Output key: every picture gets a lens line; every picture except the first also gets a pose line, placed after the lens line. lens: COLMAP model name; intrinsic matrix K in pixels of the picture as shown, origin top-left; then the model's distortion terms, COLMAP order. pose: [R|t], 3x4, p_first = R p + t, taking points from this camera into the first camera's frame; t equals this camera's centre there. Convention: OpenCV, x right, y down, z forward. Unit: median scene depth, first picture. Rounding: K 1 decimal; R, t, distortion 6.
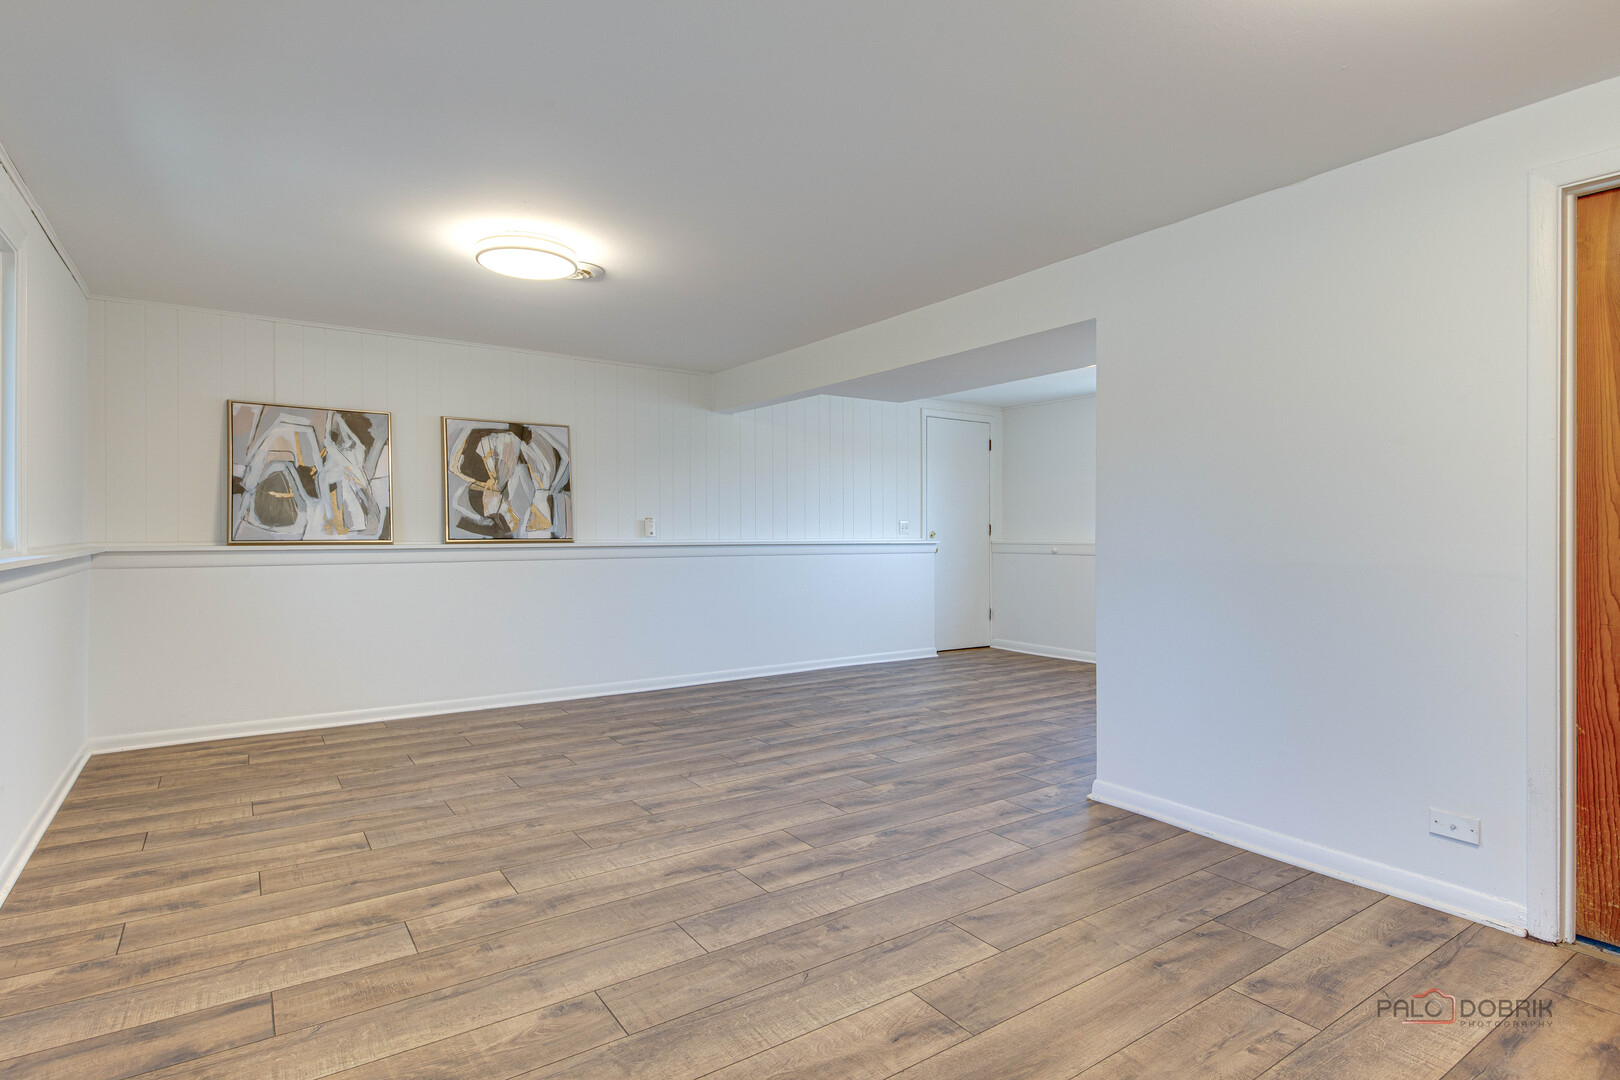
lens RADIAL K [[849.8, 0, 817.0], [0, 849.8, 531.2], [0, 0, 1]] dist [0.024295, -0.006931]
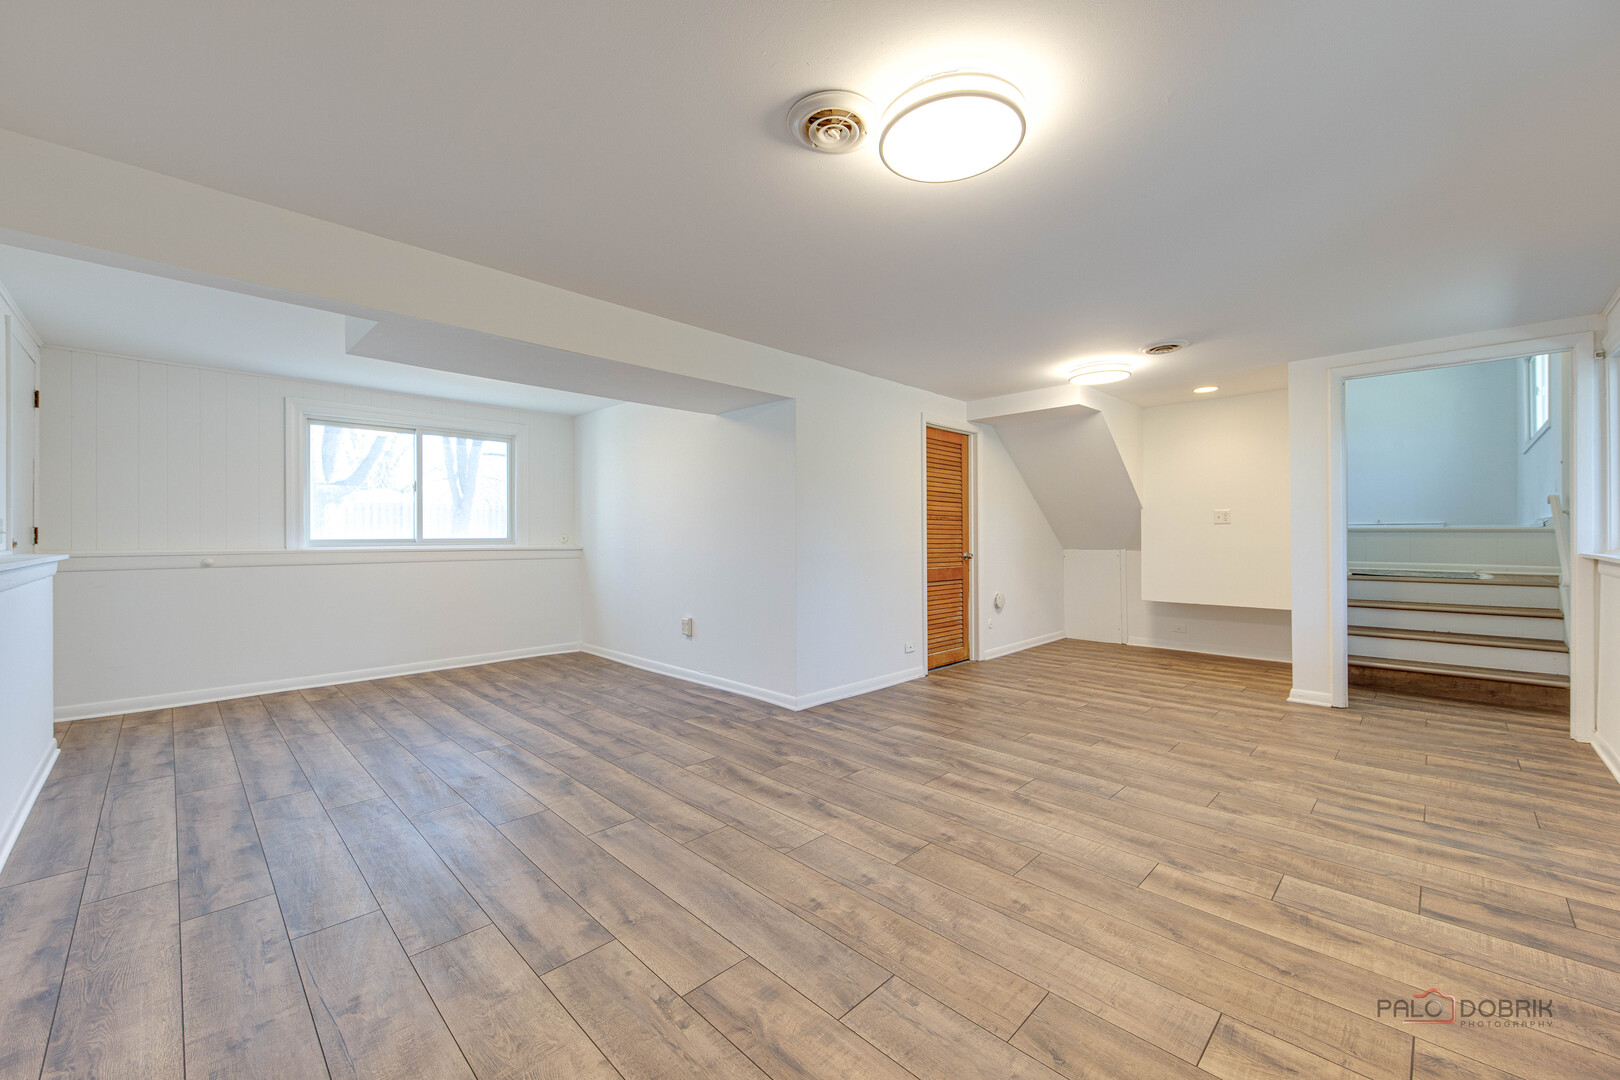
lens RADIAL K [[629.0, 0, 811.5], [0, 629.0, 534.5], [0, 0, 1]] dist [0.009029, -0.003778]
pose [[-0.185325, -0.000234, 0.982677, -0.941374], [0.001309, 0.999999, 0.000485, -0.005505], [-0.982676, 0.001377, -0.185325, 1.397721]]
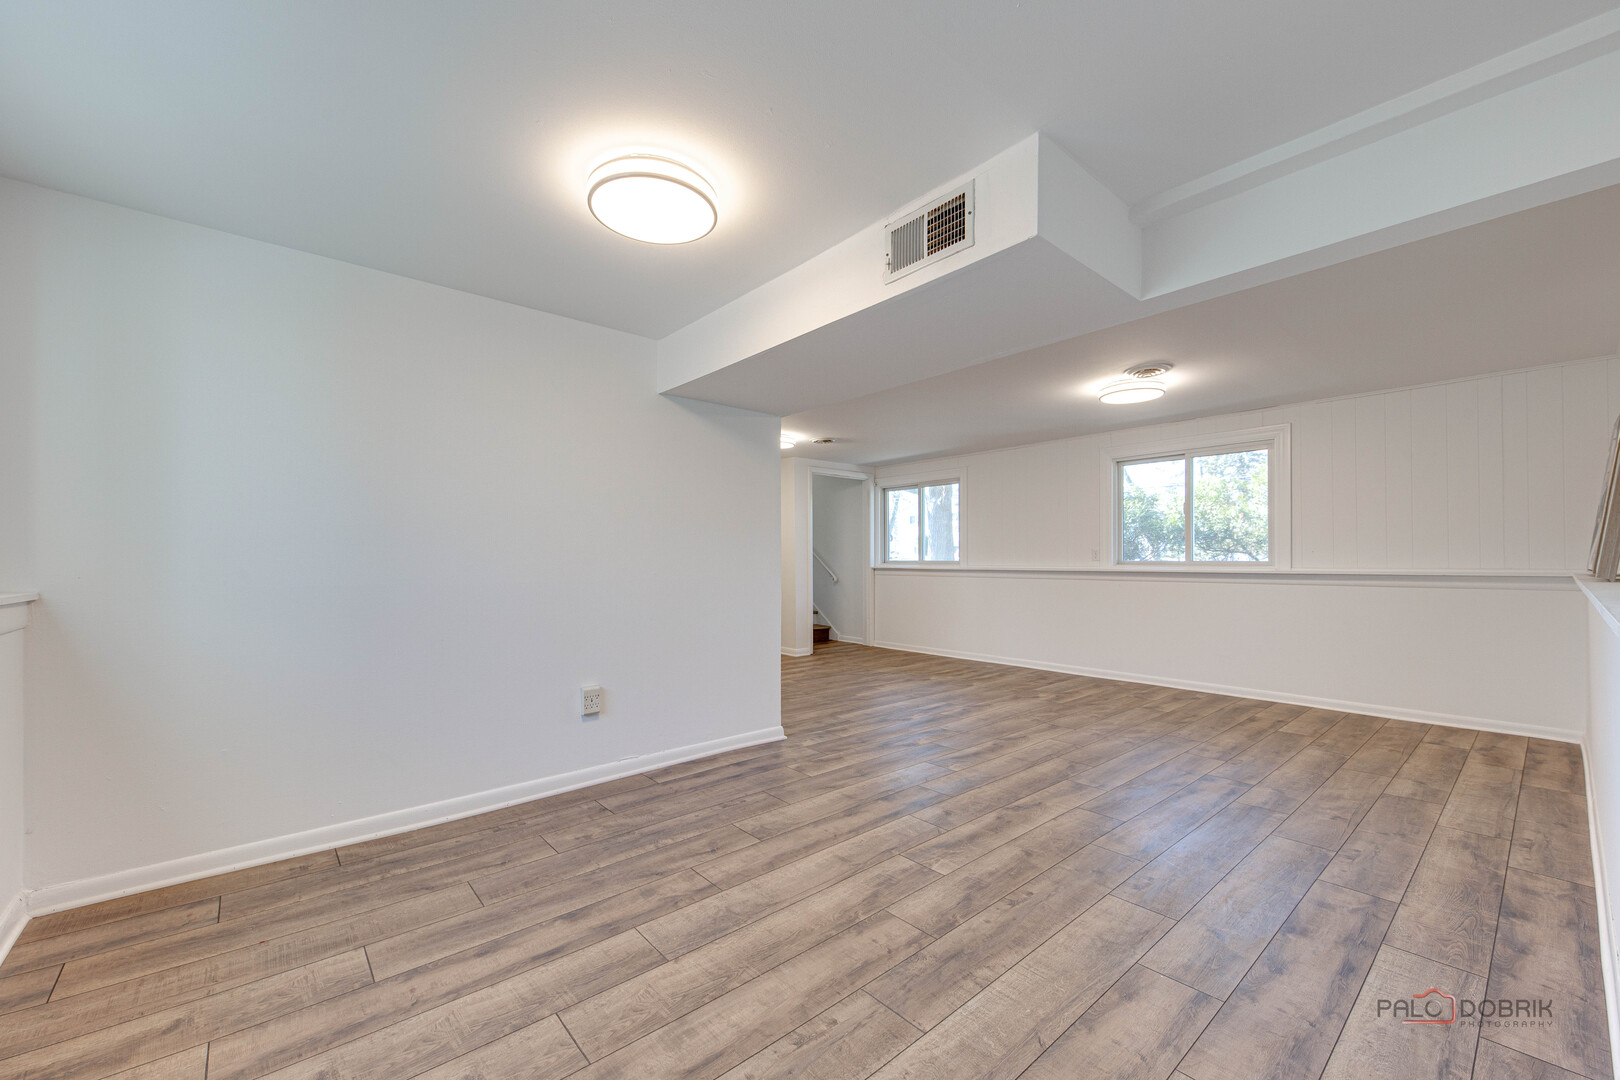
lens RADIAL K [[629.0, 0, 813.3], [0, 629.0, 555.4], [0, 0, 1]] dist [0.009029, -0.003778]
pose [[-0.995291, 0.000187, -0.096935, 0.446222], [0.000646, 0.999989, -0.004700, -0.003815], [0.096933, -0.004741, -0.995280, 2.487165]]
